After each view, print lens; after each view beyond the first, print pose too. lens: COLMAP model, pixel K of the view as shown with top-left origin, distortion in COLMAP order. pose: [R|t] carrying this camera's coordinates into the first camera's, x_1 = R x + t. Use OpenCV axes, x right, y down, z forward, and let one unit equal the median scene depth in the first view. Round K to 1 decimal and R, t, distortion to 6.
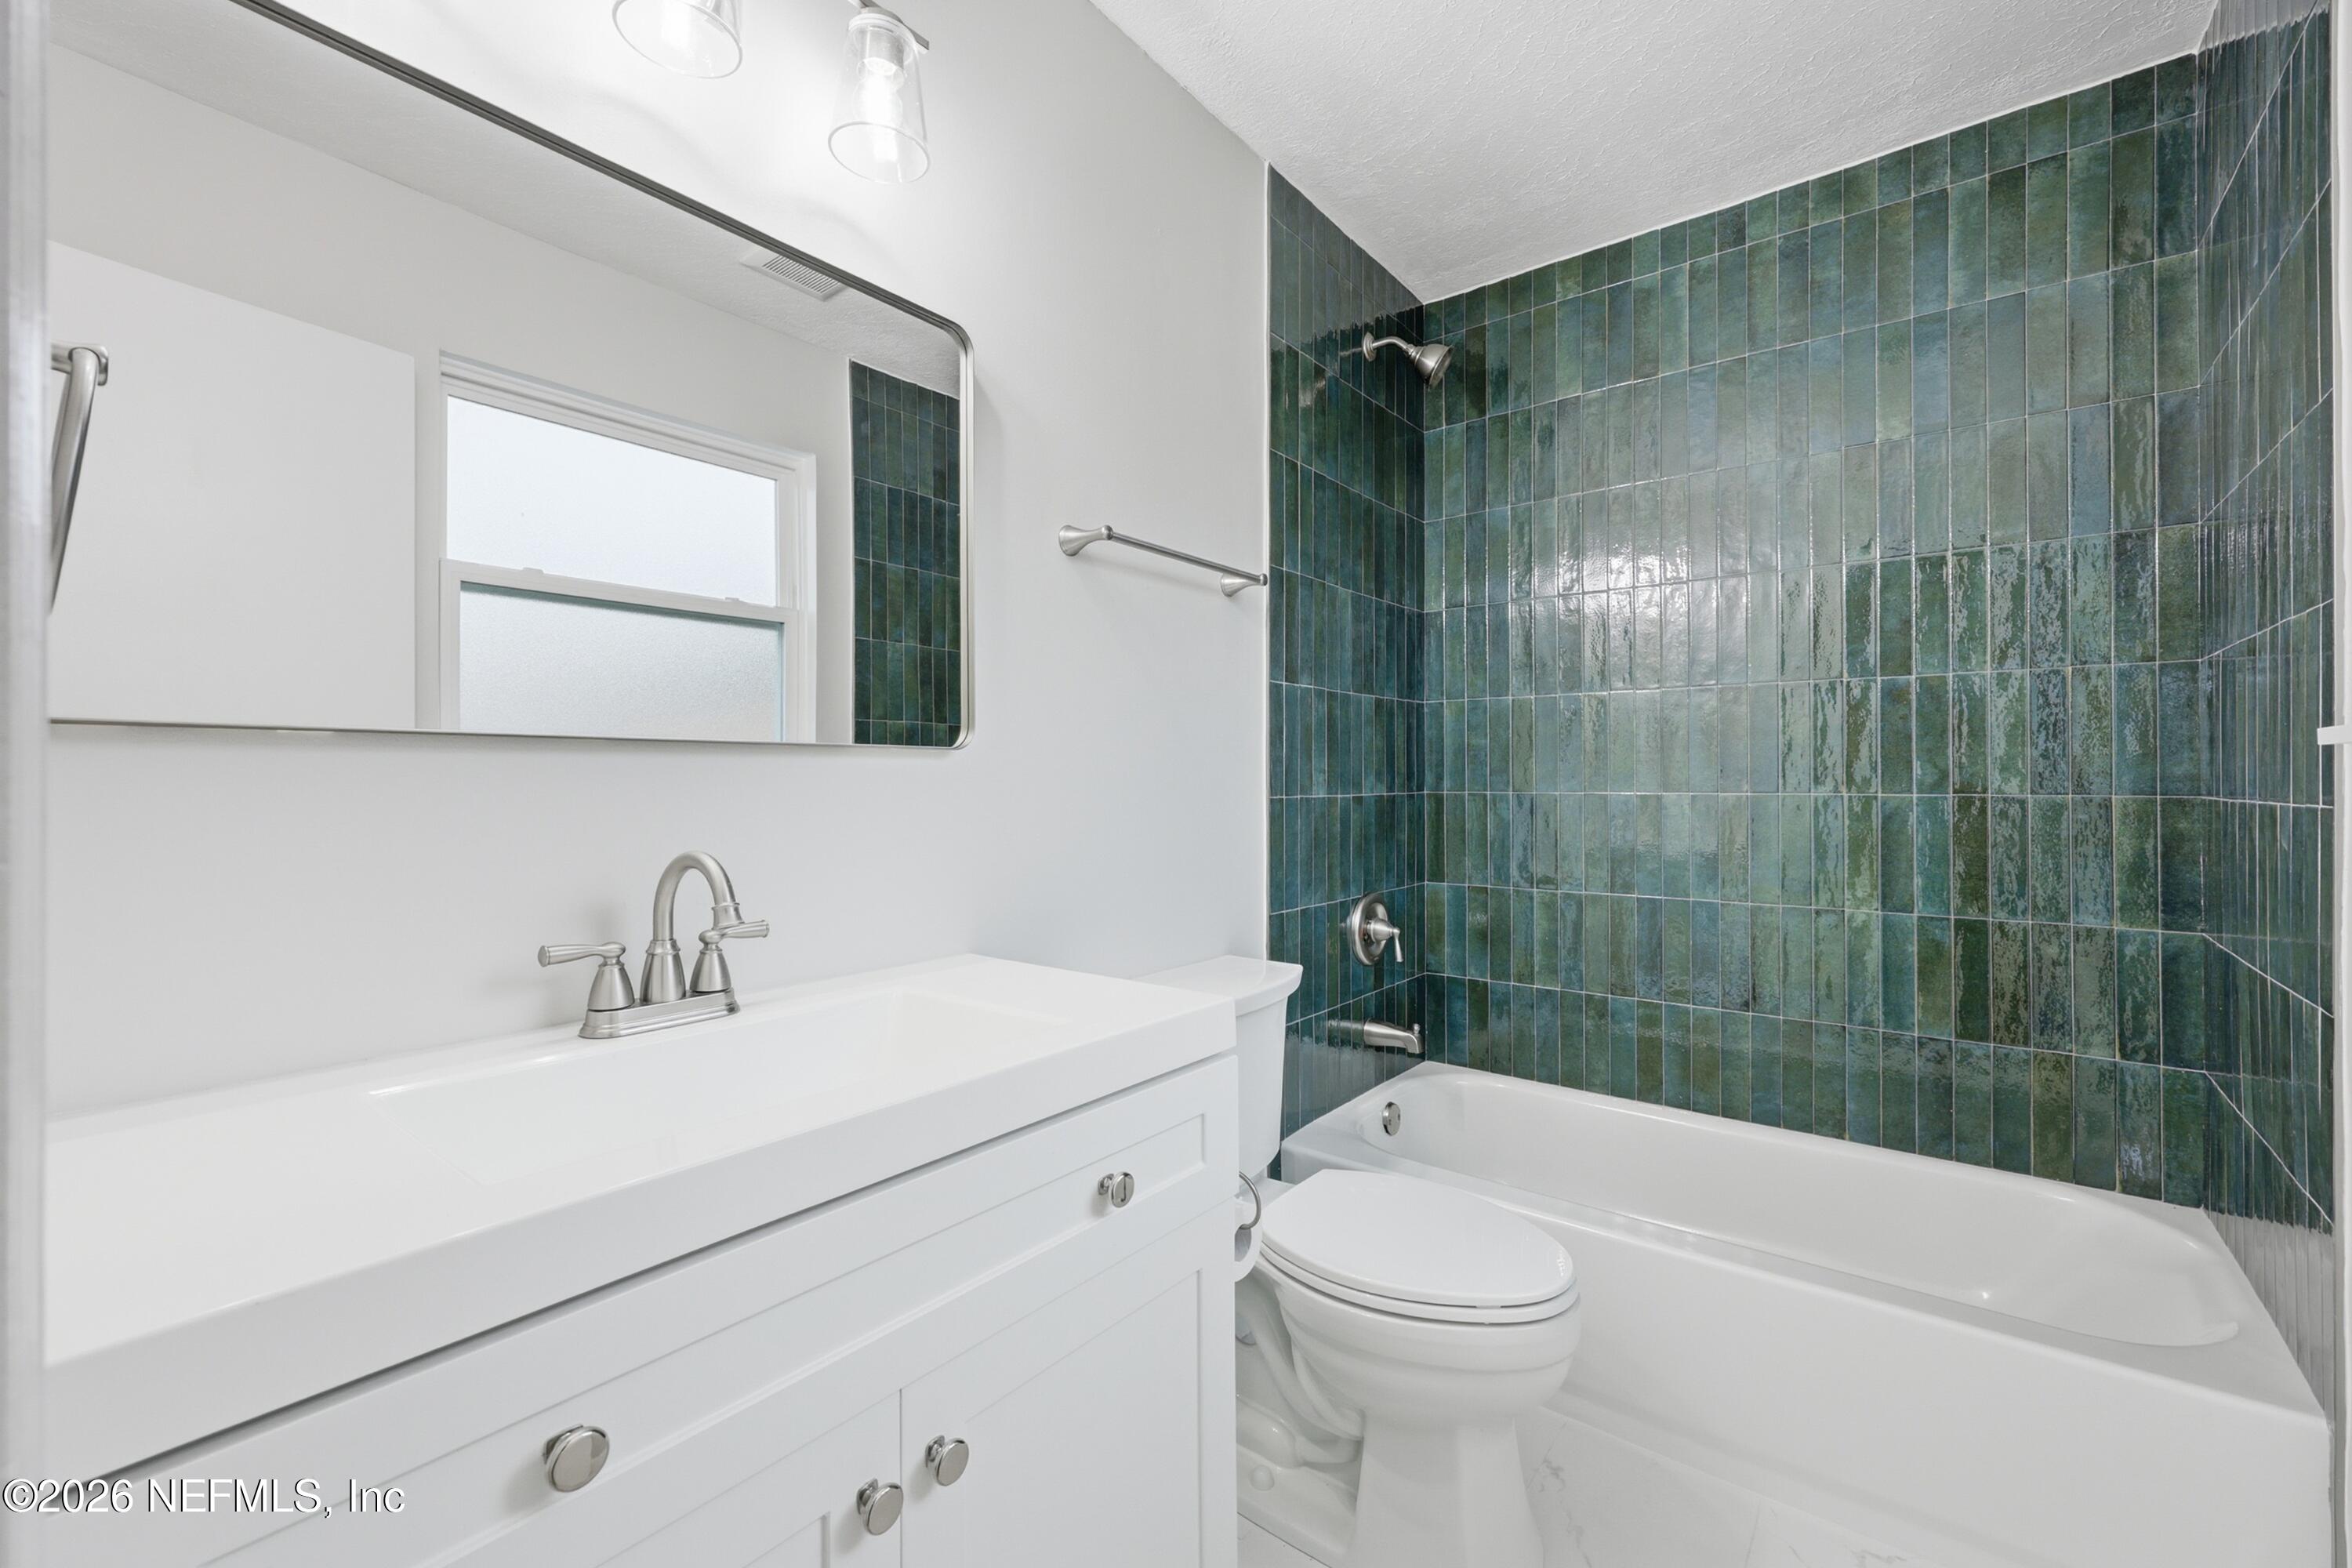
lens RADIAL K [[959.4, 0, 1185.3], [0, 959.4, 784.0], [0, 0, 1]] dist [-0.001726, 0.000327]
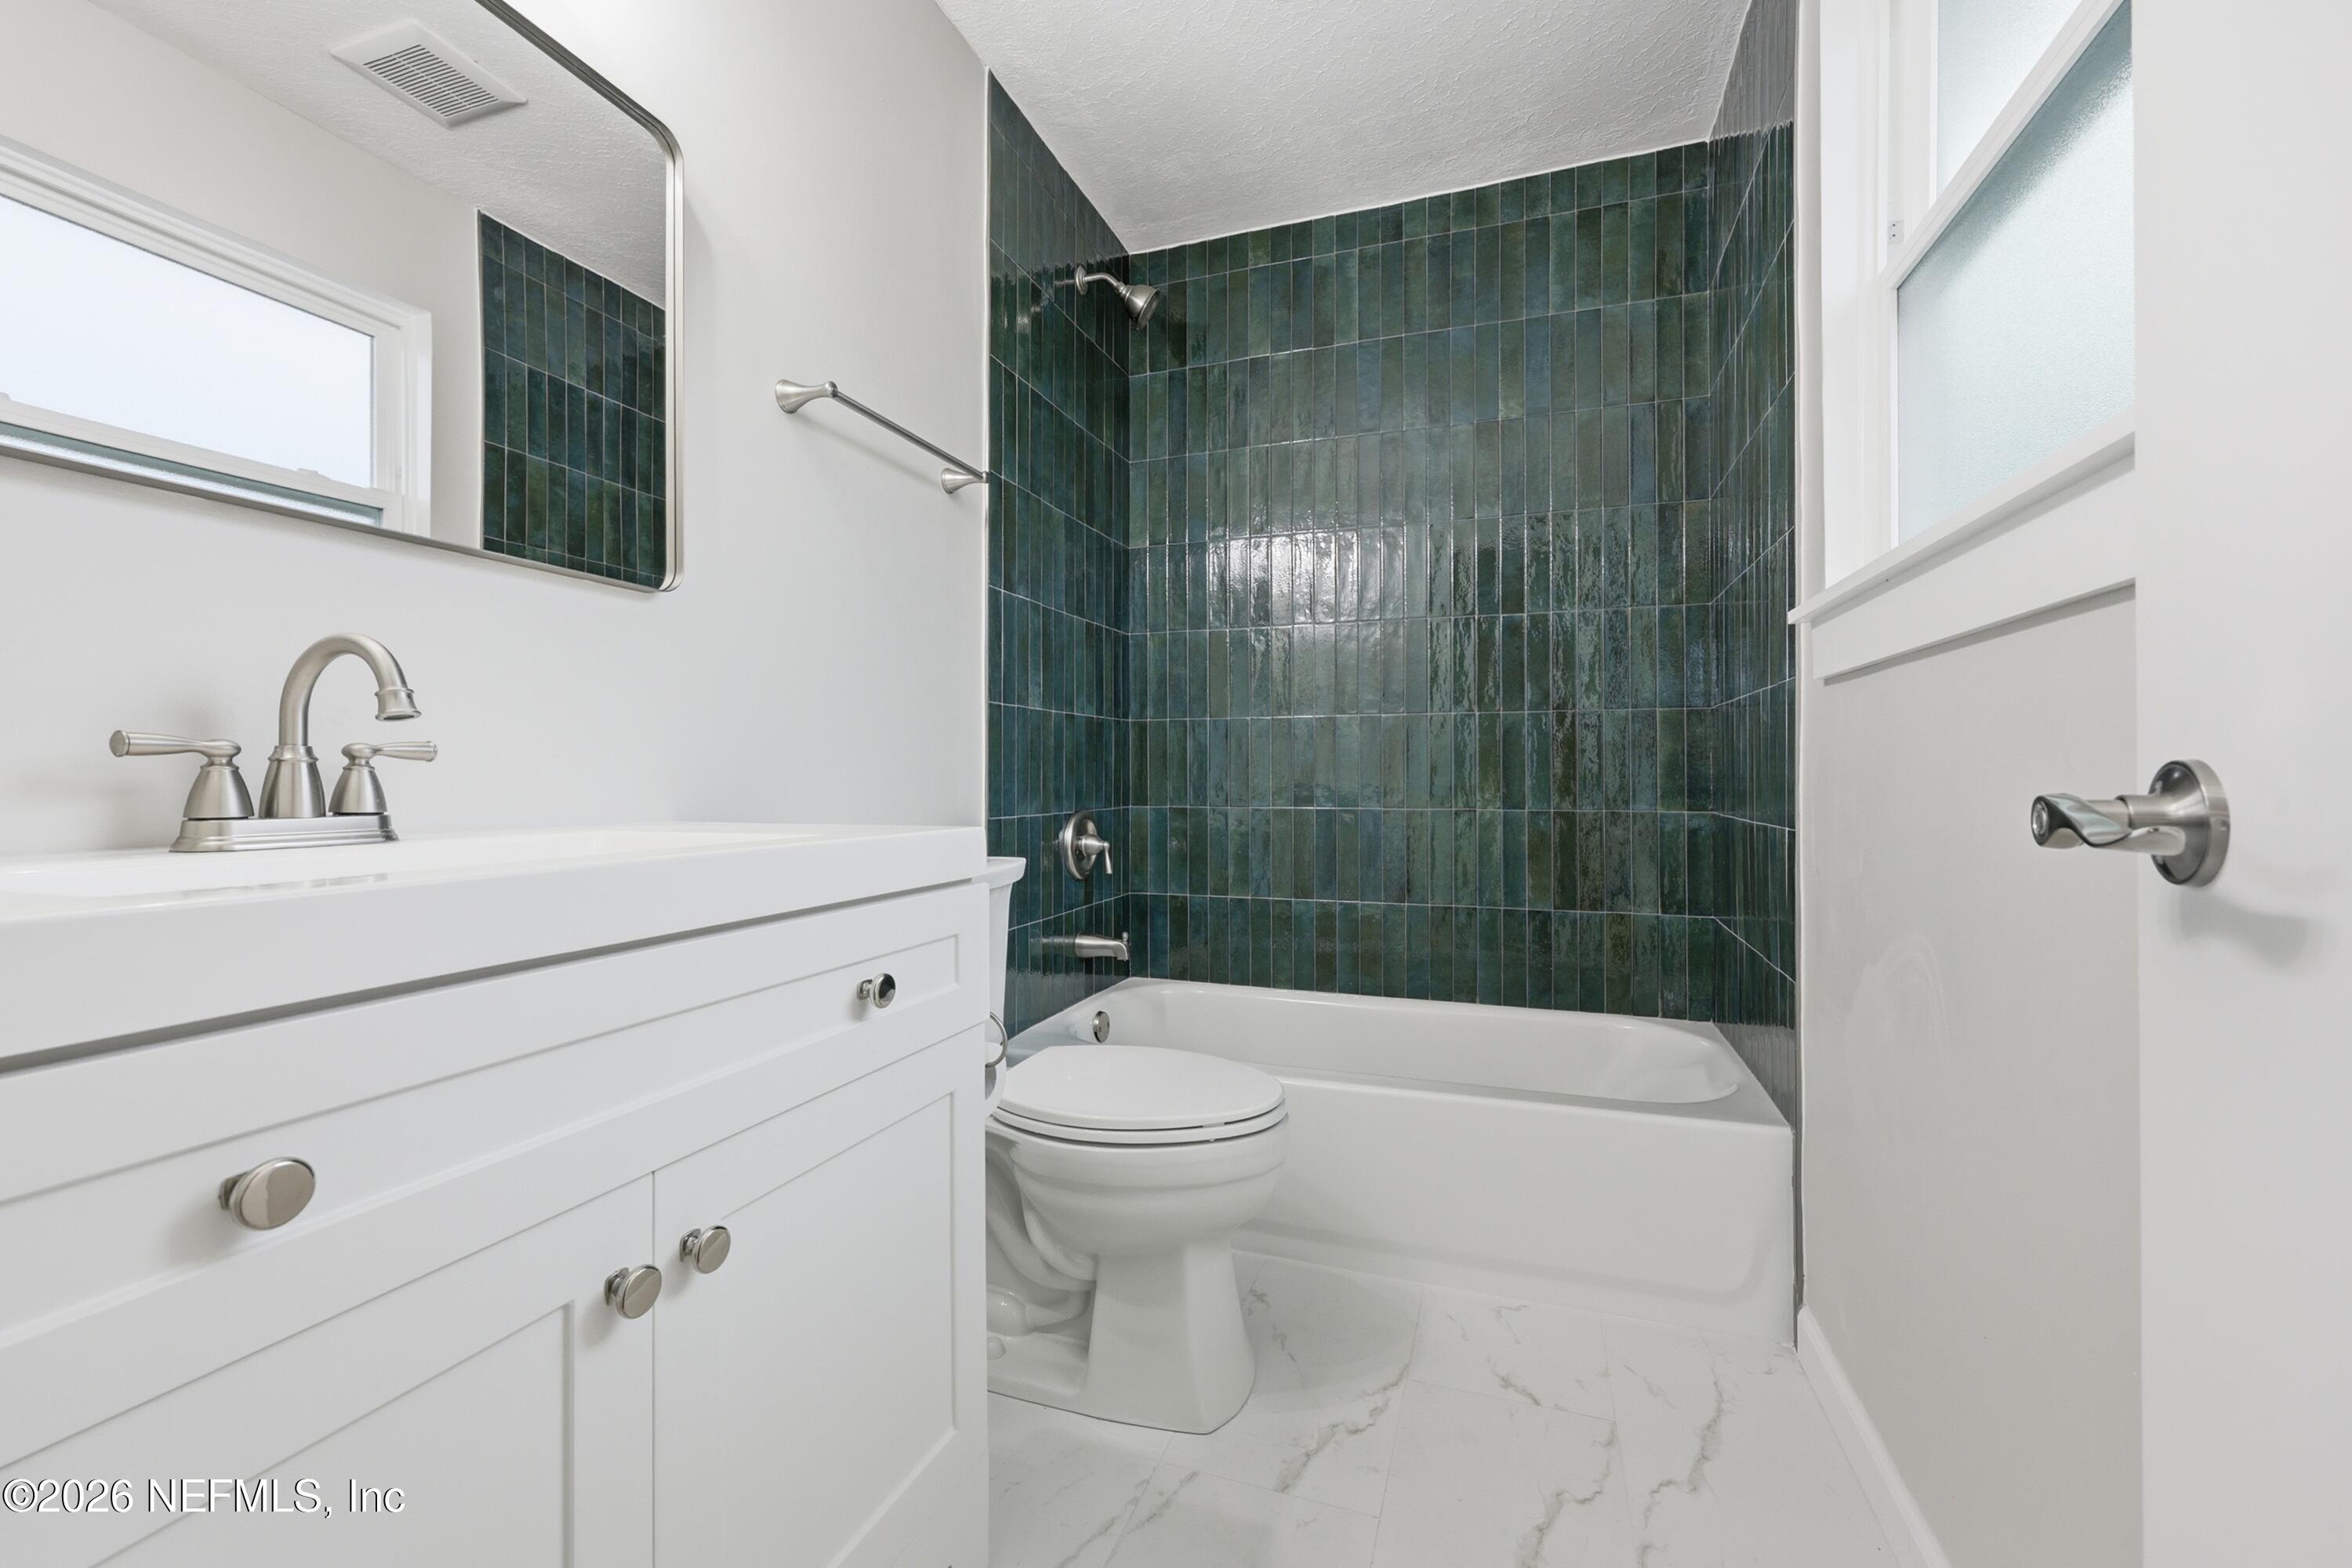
lens RADIAL K [[959.4, 0, 1182.0], [0, 959.4, 771.3], [0, 0, 1]] dist [-0.001726, 0.000327]
pose [[0.947521, 0.002462, 0.319685, -0.041973], [-0.001271, 0.999991, -0.003936, 0.093912], [-0.319692, 0.003323, 0.947516, -0.012737]]
